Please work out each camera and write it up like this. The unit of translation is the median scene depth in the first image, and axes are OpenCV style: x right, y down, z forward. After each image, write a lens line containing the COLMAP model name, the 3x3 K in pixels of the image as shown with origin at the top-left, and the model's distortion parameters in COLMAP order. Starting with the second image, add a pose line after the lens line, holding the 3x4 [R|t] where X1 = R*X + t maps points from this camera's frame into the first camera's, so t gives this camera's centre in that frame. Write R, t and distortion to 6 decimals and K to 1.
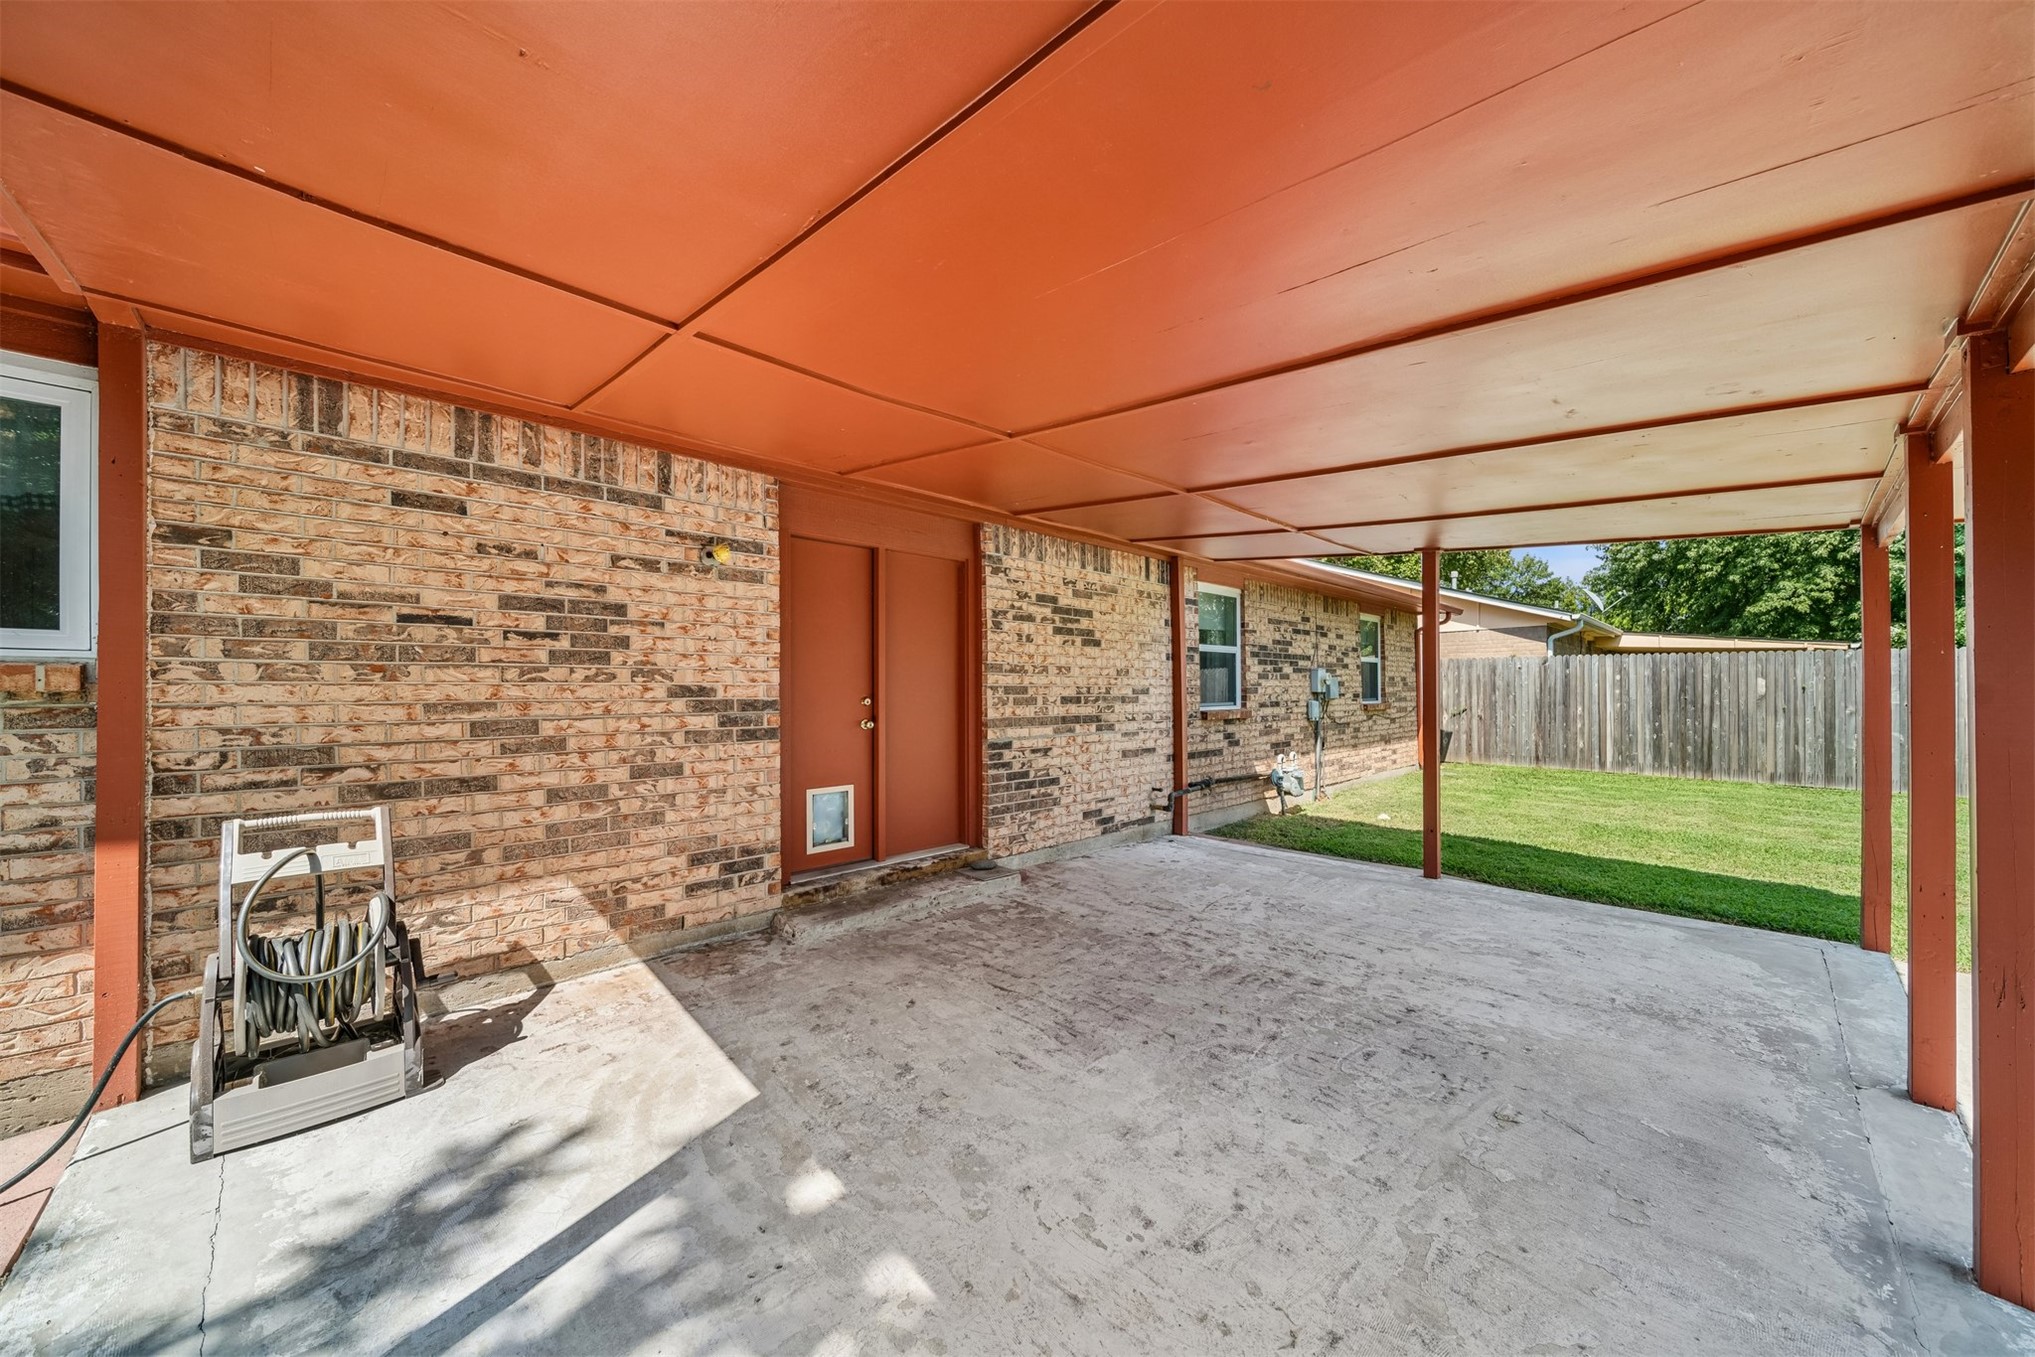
lens RADIAL K [[743.9, 0, 1050.2], [0, 743.9, 690.3], [0, 0, 1]] dist [0.002368, 0.000009]
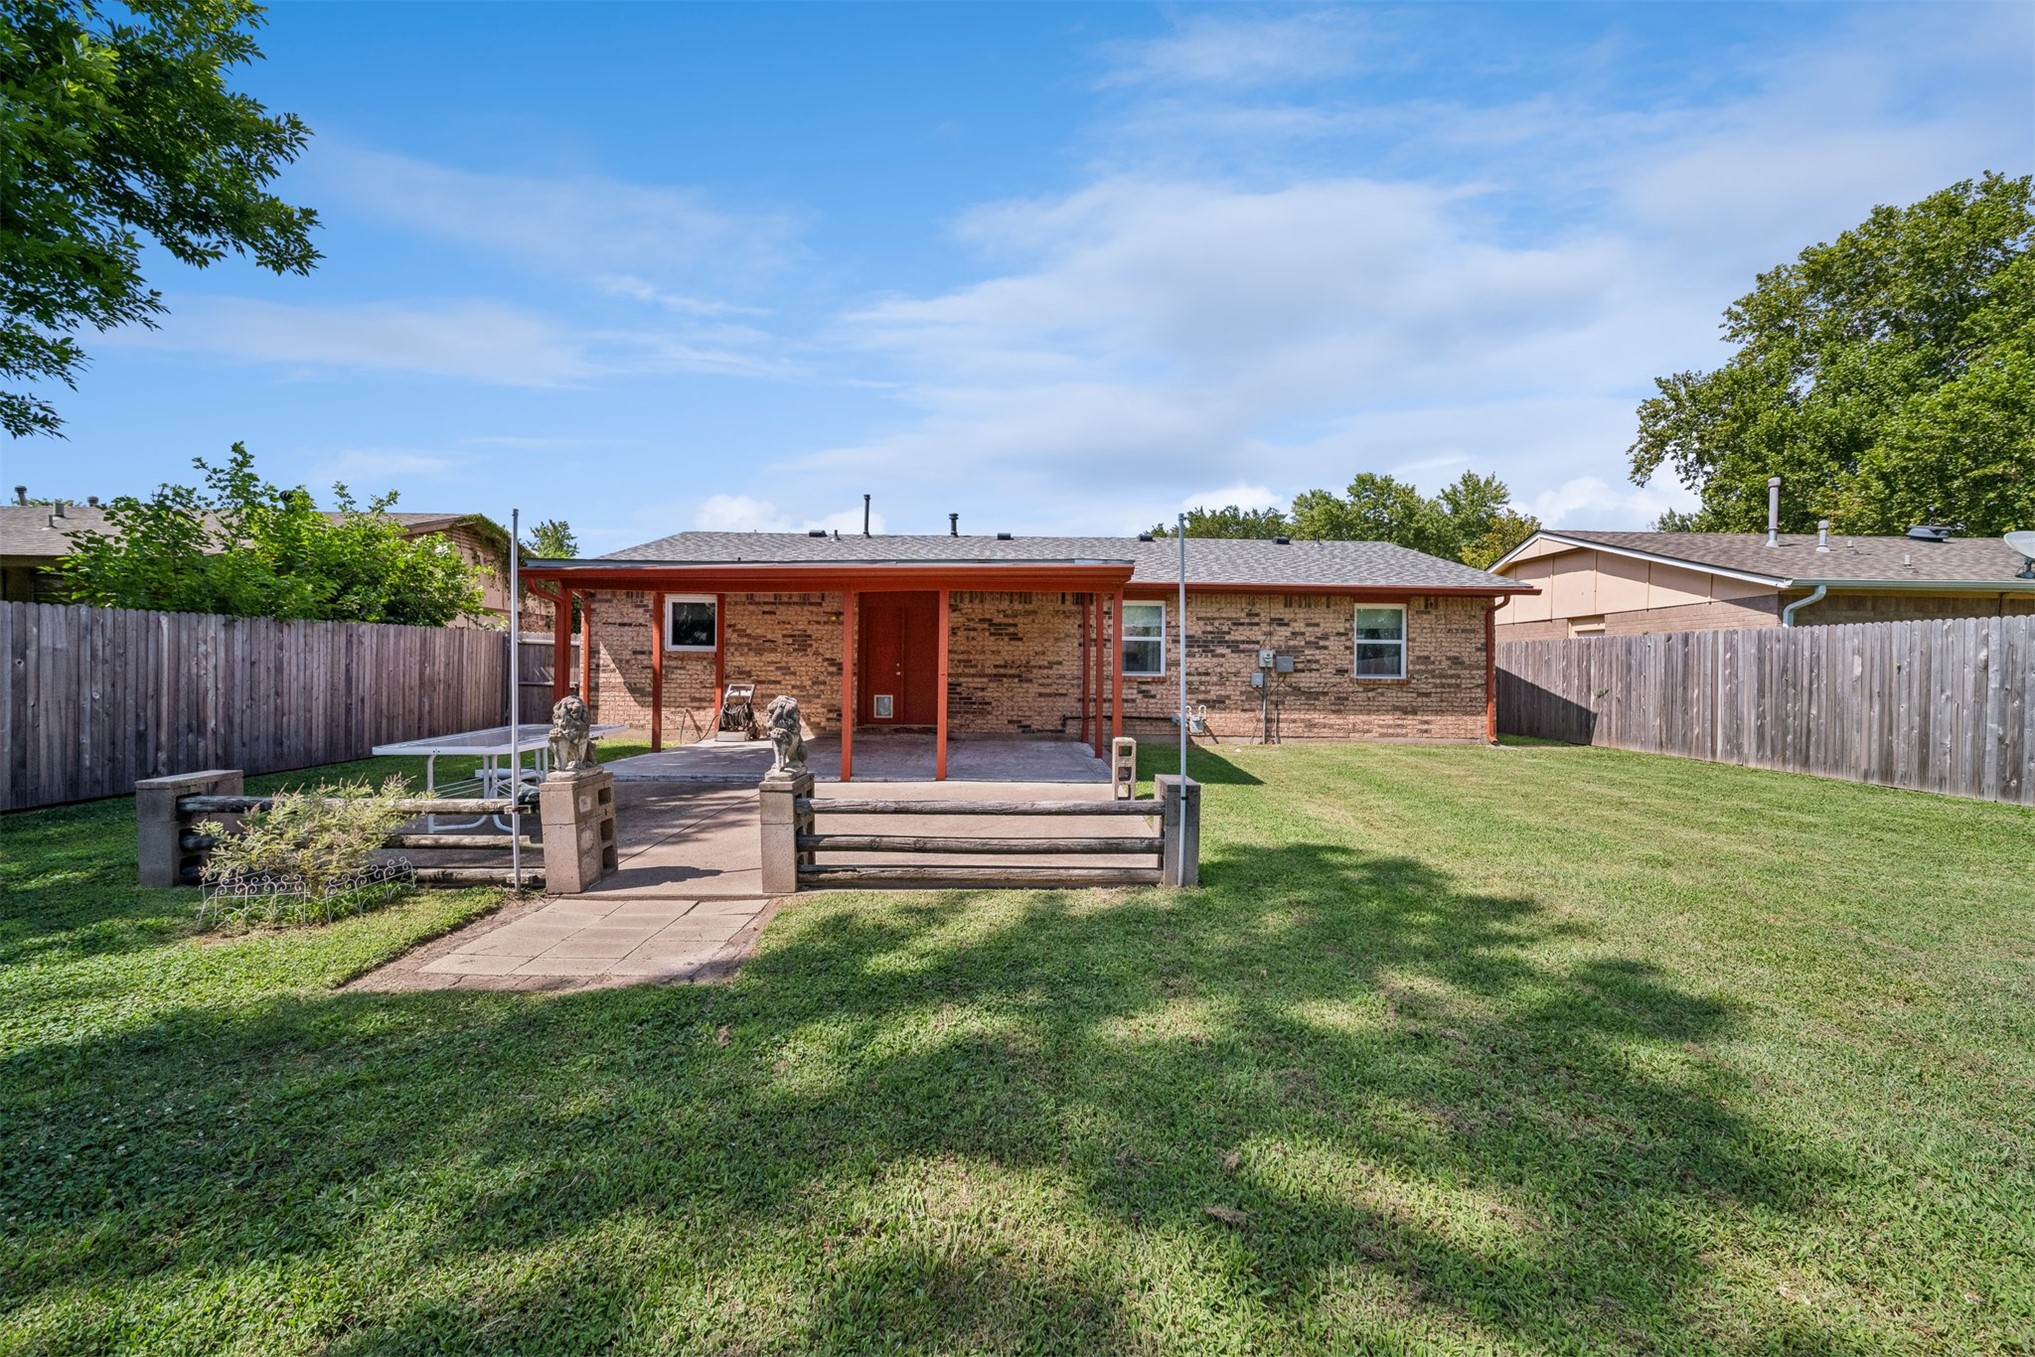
lens RADIAL K [[743.9, 0, 1014.4], [0, 743.9, 680.8], [0, 0, 1]] dist [0.002368, 0.000009]
pose [[0.694395, 0.019418, -0.719332, 1.684812], [-0.014248, 0.999811, 0.013235, 0.026900], [0.719453, 0.001059, 0.694540, -0.480924]]
